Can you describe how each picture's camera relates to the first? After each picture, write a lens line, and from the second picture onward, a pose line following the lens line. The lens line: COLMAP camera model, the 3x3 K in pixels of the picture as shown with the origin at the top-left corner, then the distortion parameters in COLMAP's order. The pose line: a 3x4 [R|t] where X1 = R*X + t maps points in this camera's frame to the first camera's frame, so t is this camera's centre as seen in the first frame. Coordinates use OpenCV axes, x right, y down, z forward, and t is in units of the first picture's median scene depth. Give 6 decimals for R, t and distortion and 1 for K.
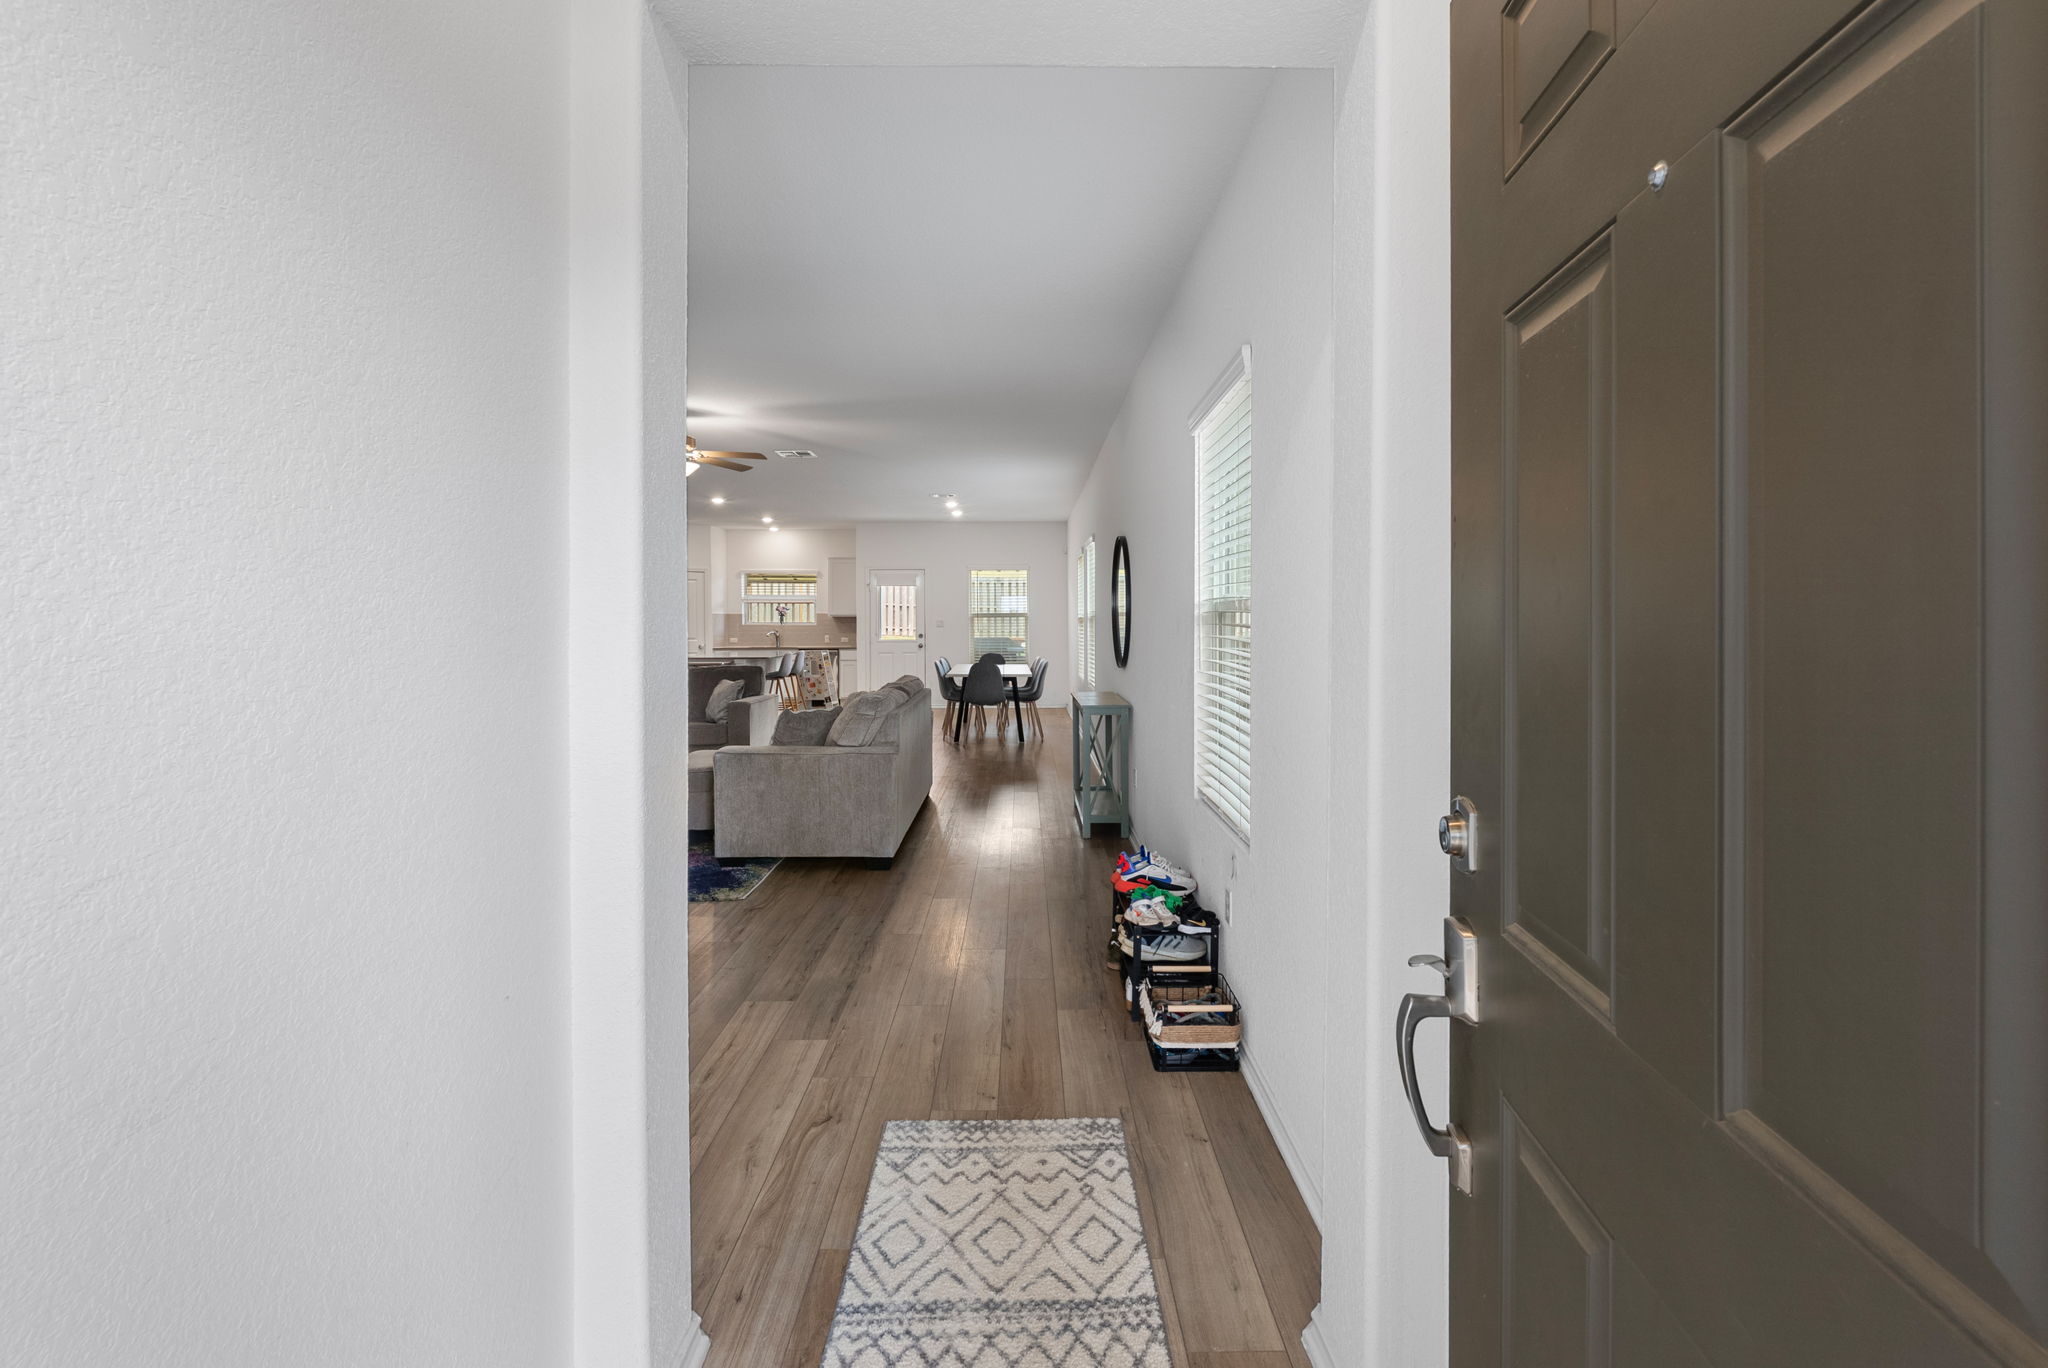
lens RADIAL K [[919.5, 0, 1030.6], [0, 919.5, 672.6], [0, 0, 1]] dist [0.001678, -0.000029]
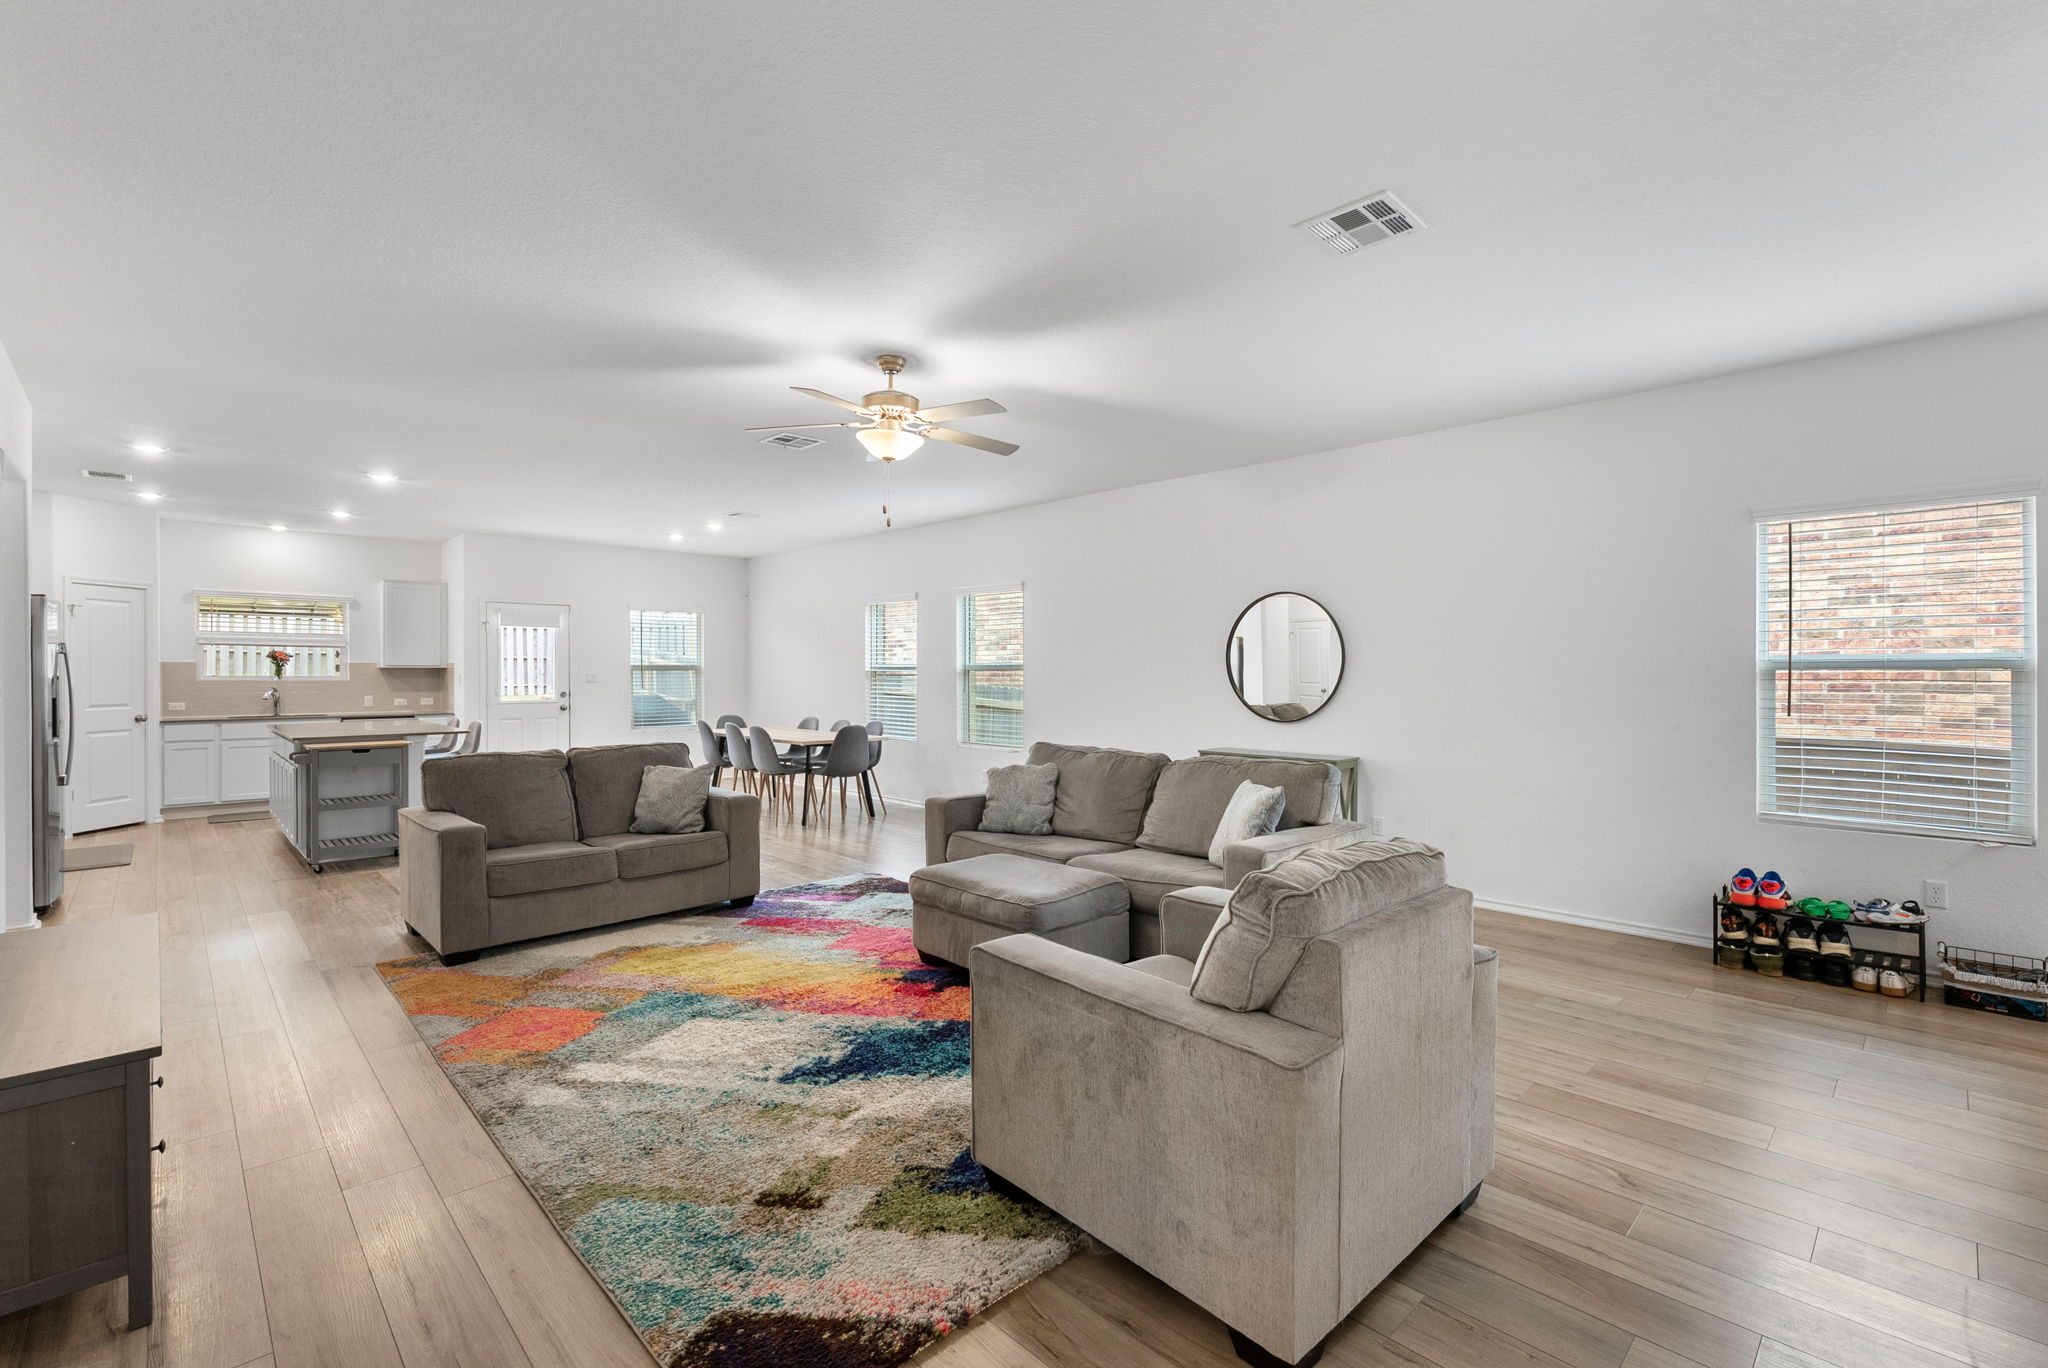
lens RADIAL K [[919.5, 0, 1030.6], [0, 919.5, 672.6], [0, 0, 1]] dist [0.001678, -0.000029]
pose [[0.734832, 0.003306, 0.678242, -0.338744], [0.031670, 0.998730, -0.039181, -0.015783], [-0.677510, 0.050272, 0.733794, 0.175156]]
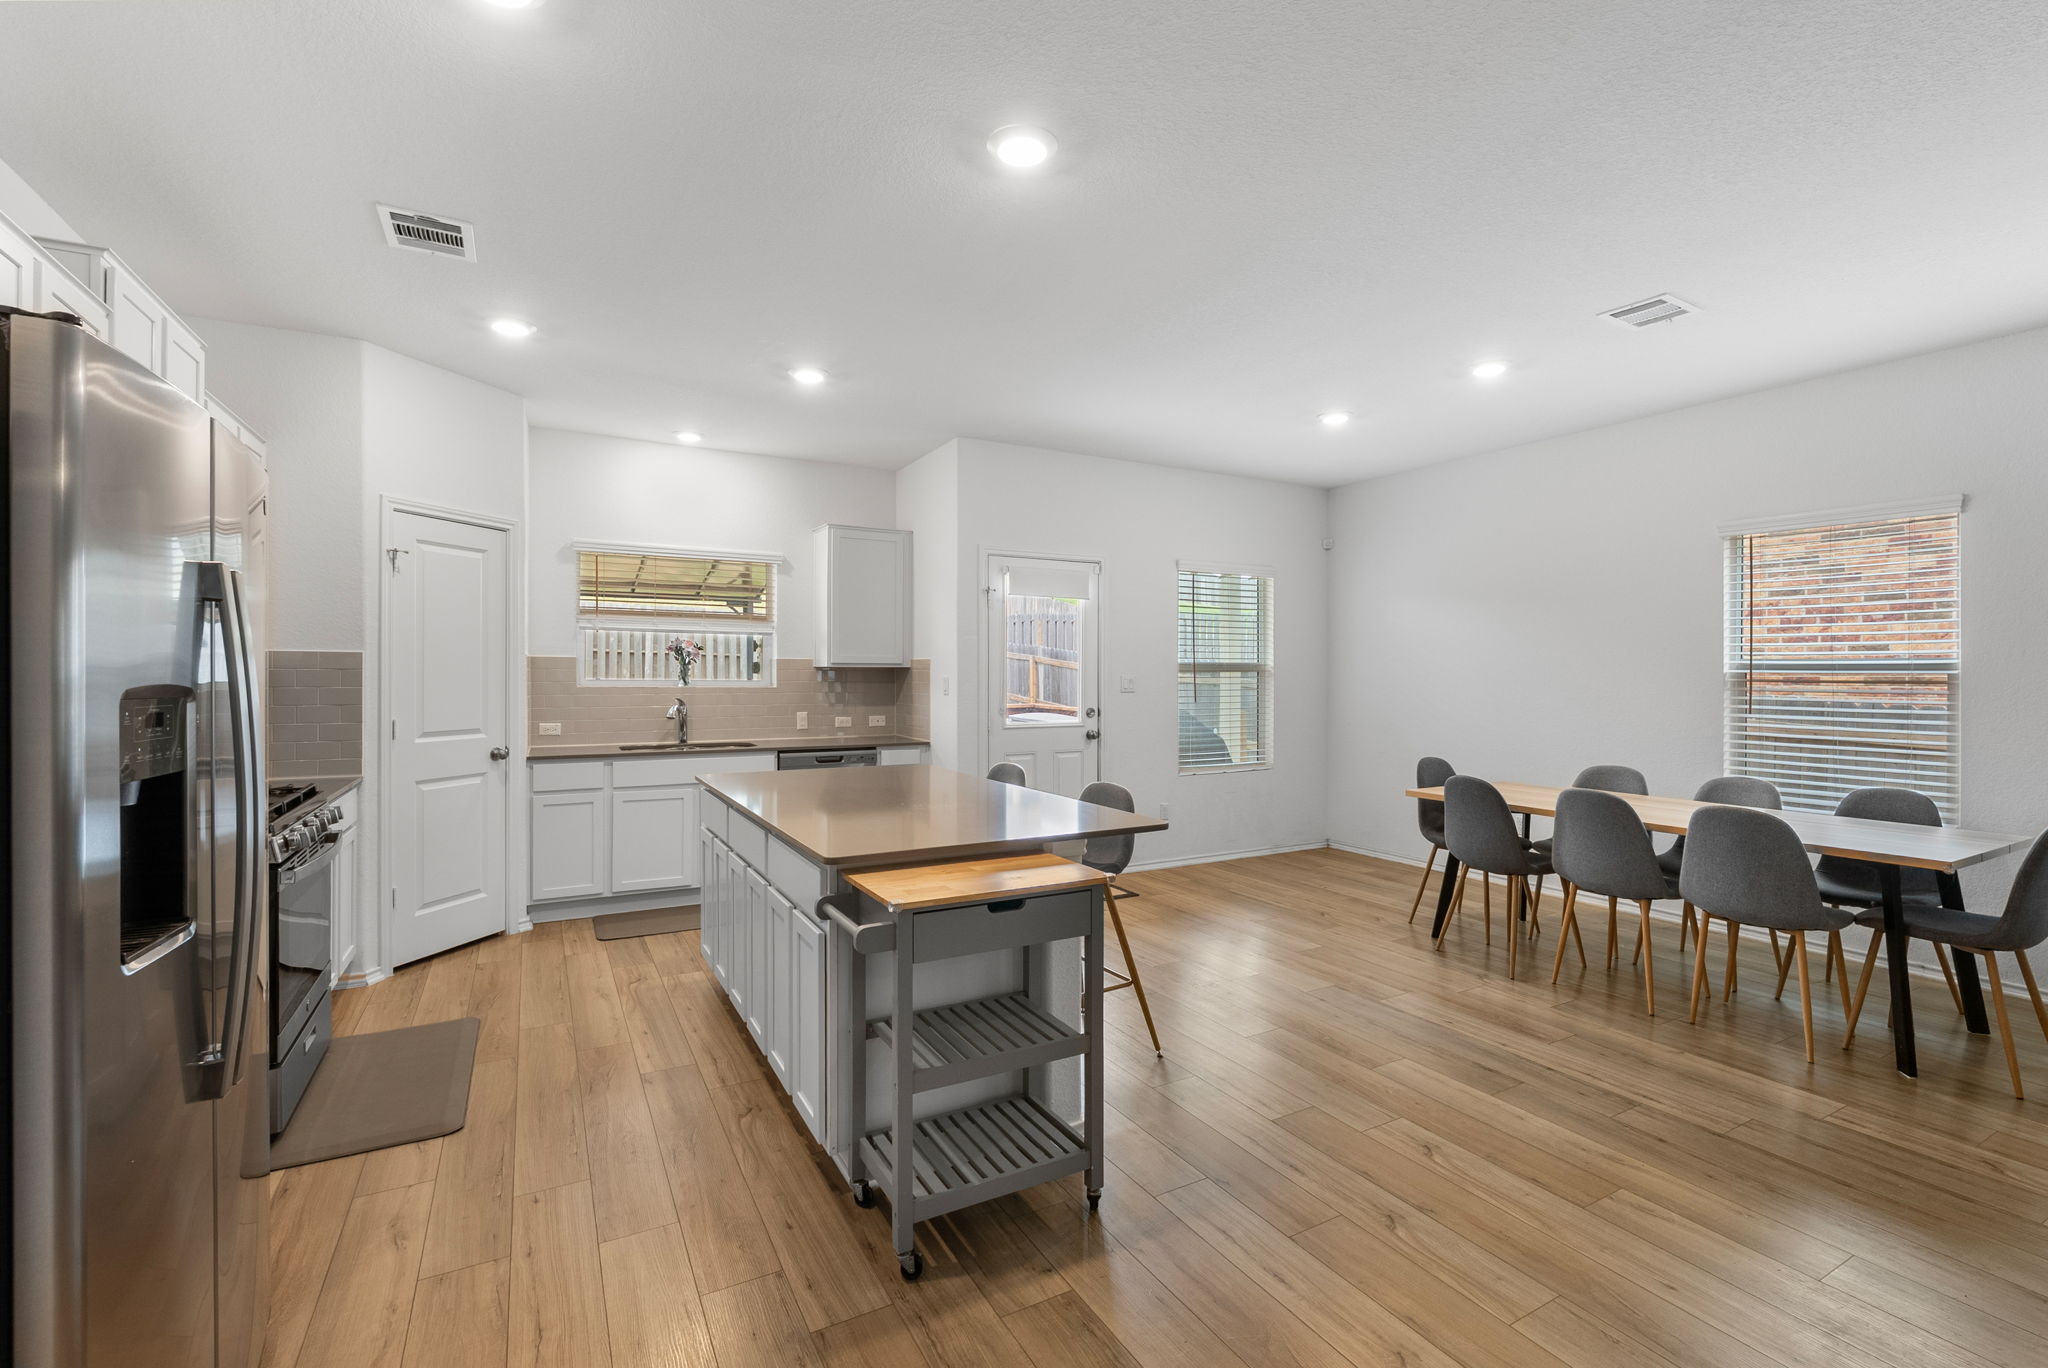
lens RADIAL K [[903.2, 0, 1023.8], [0, 903.2, 668.0], [0, 0, 1]] dist [-0.002399, -0.000327]
pose [[0.884095, 0.007946, 0.467240, -0.342070], [0.019176, 0.998396, -0.053263, -0.037692], [-0.466914, 0.056050, 0.882525, 0.603371]]
